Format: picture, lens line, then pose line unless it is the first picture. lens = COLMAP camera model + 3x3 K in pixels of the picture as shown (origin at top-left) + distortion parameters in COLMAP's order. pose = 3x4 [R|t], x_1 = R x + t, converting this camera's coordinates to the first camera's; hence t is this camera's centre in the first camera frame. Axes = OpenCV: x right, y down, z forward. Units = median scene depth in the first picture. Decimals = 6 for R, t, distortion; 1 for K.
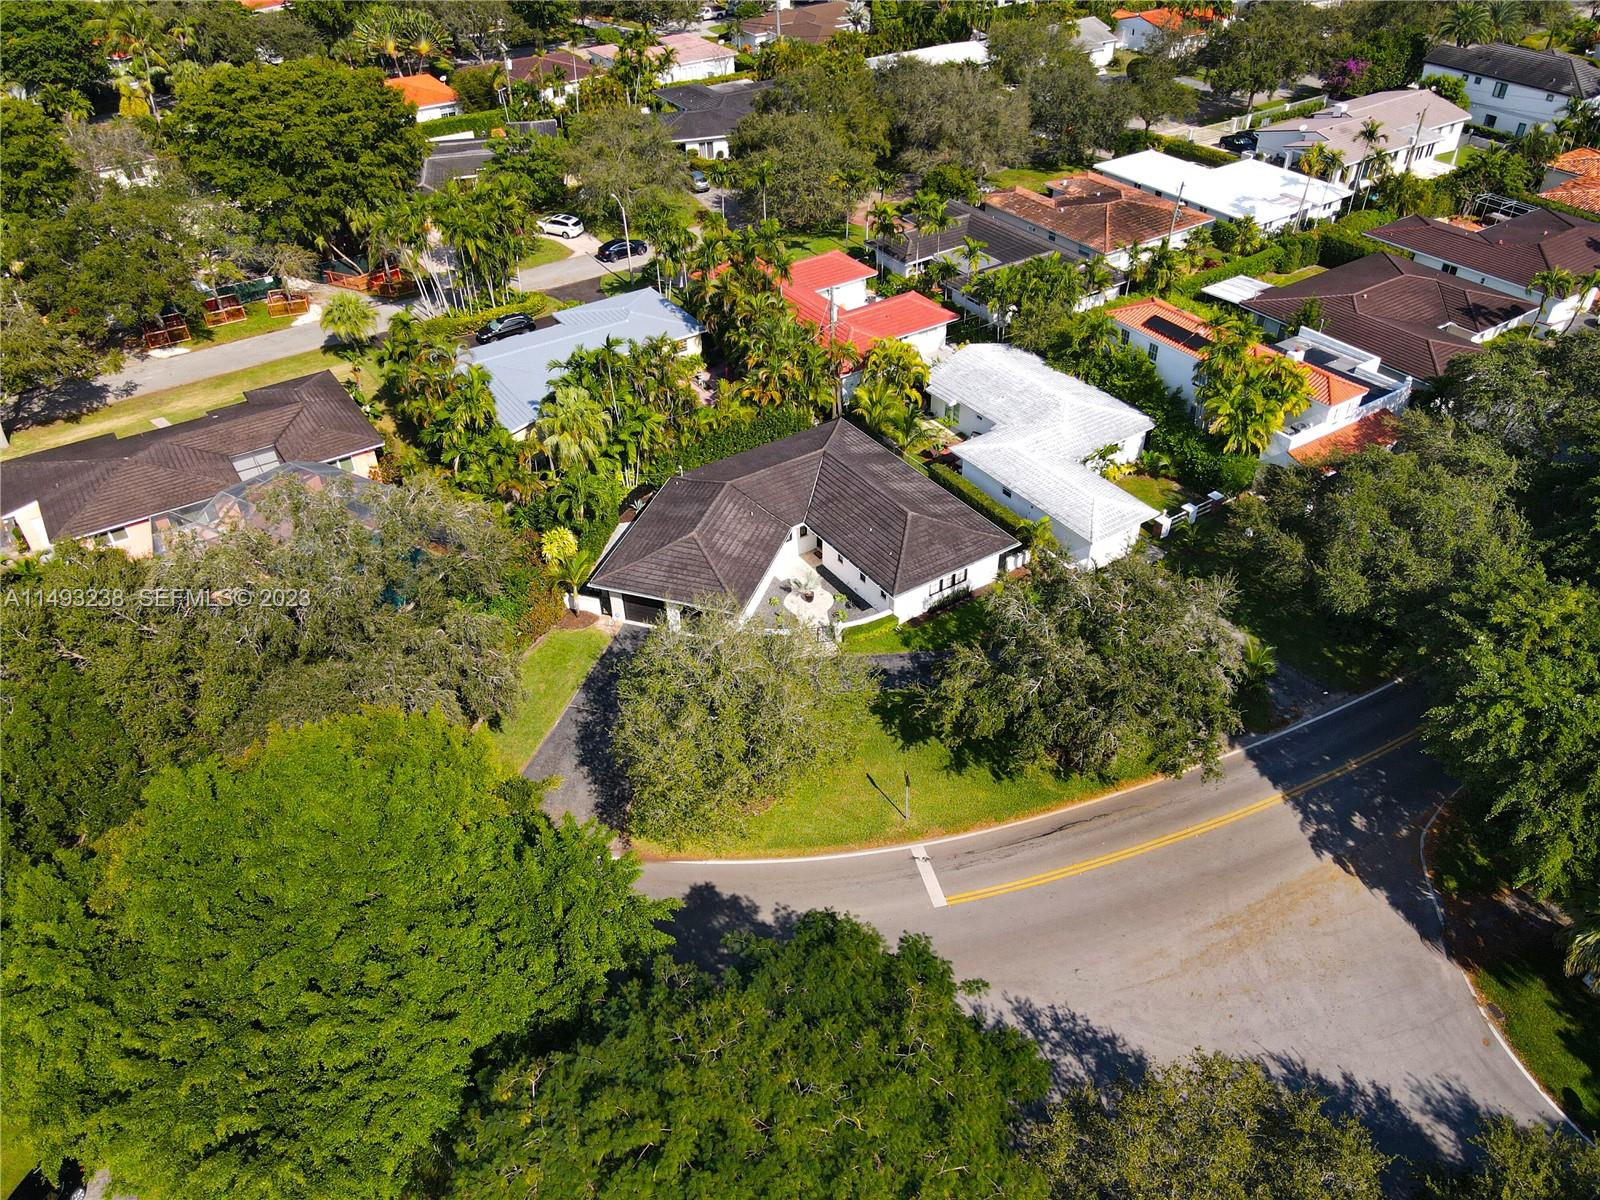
lens RADIAL K [[1180.0, 0, 800.0], [0, 1180.0, 600.0], [0, 0, 1]] dist [0.004390, 0.006442]
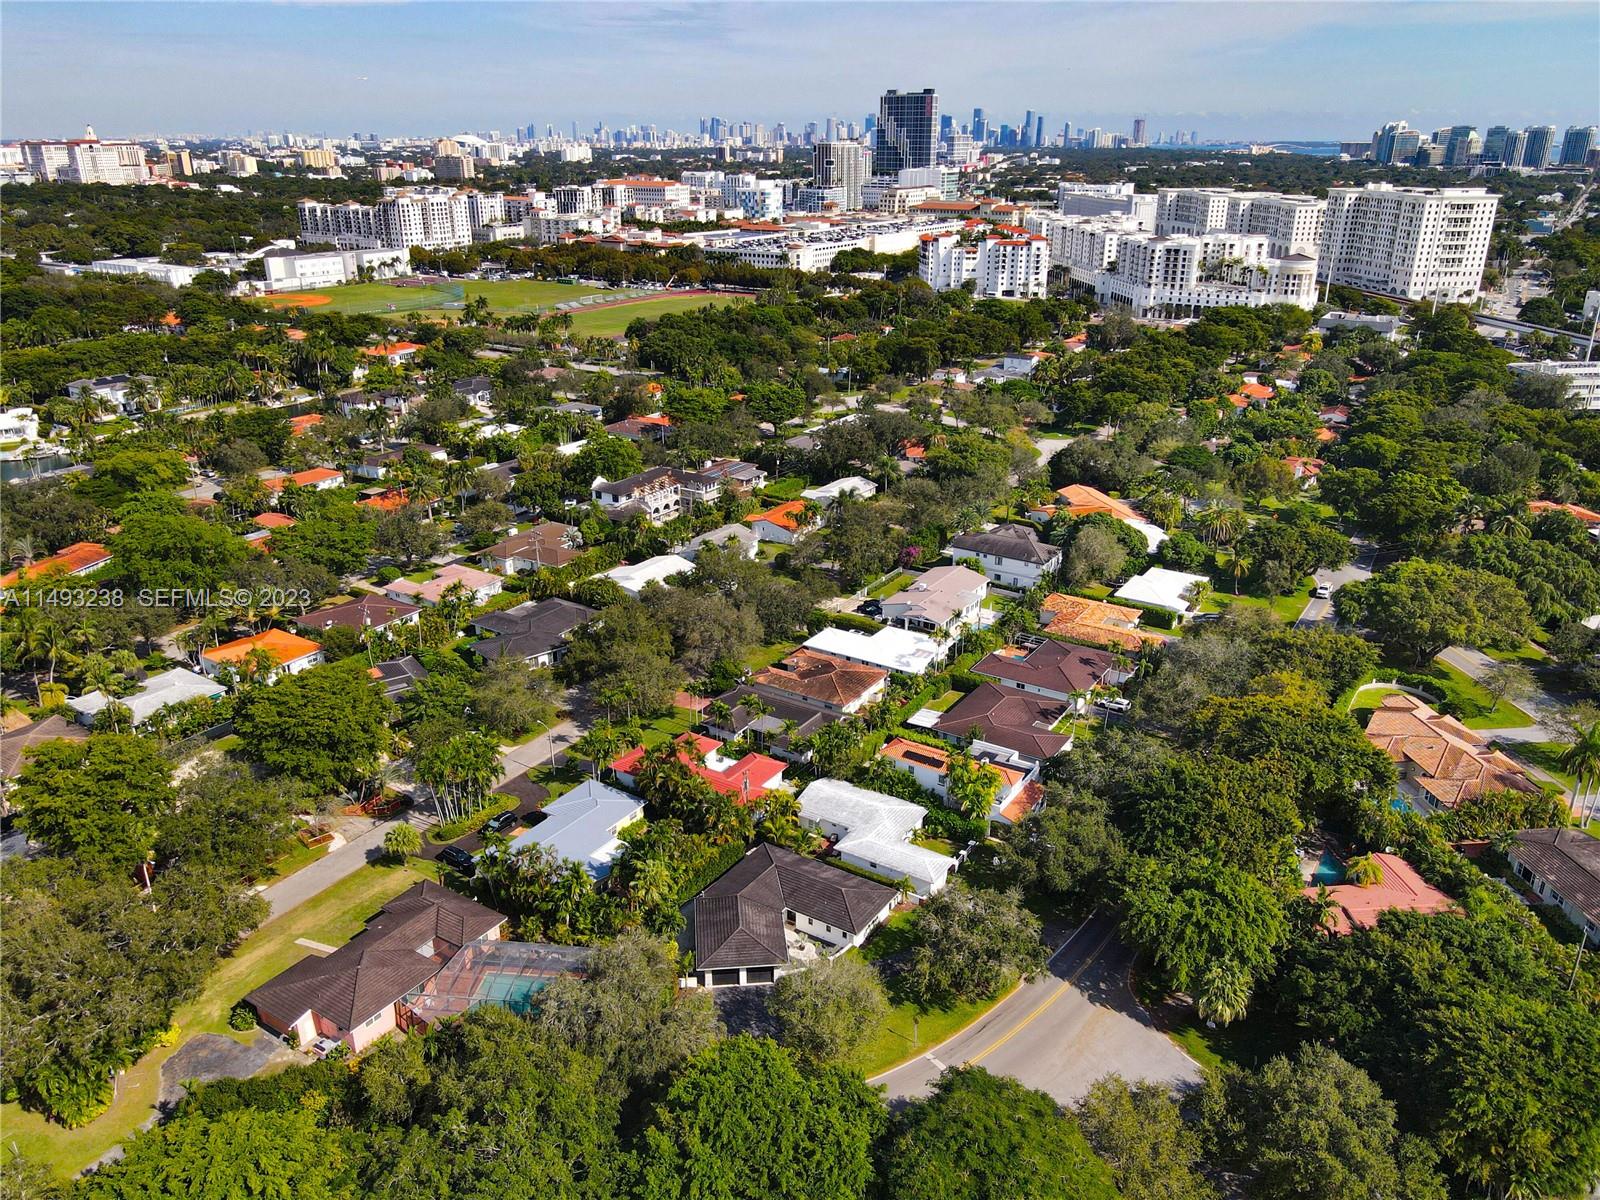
lens RADIAL K [[1180.0, 0, 800.0], [0, 1180.0, 600.0], [0, 0, 1]] dist [0.004390, 0.006442]
pose [[0.916587, -0.131891, 0.377456, -0.519012], [0.233430, 0.942960, -0.237354, -0.065174], [-0.324621, 0.305665, 0.895092, -0.666911]]
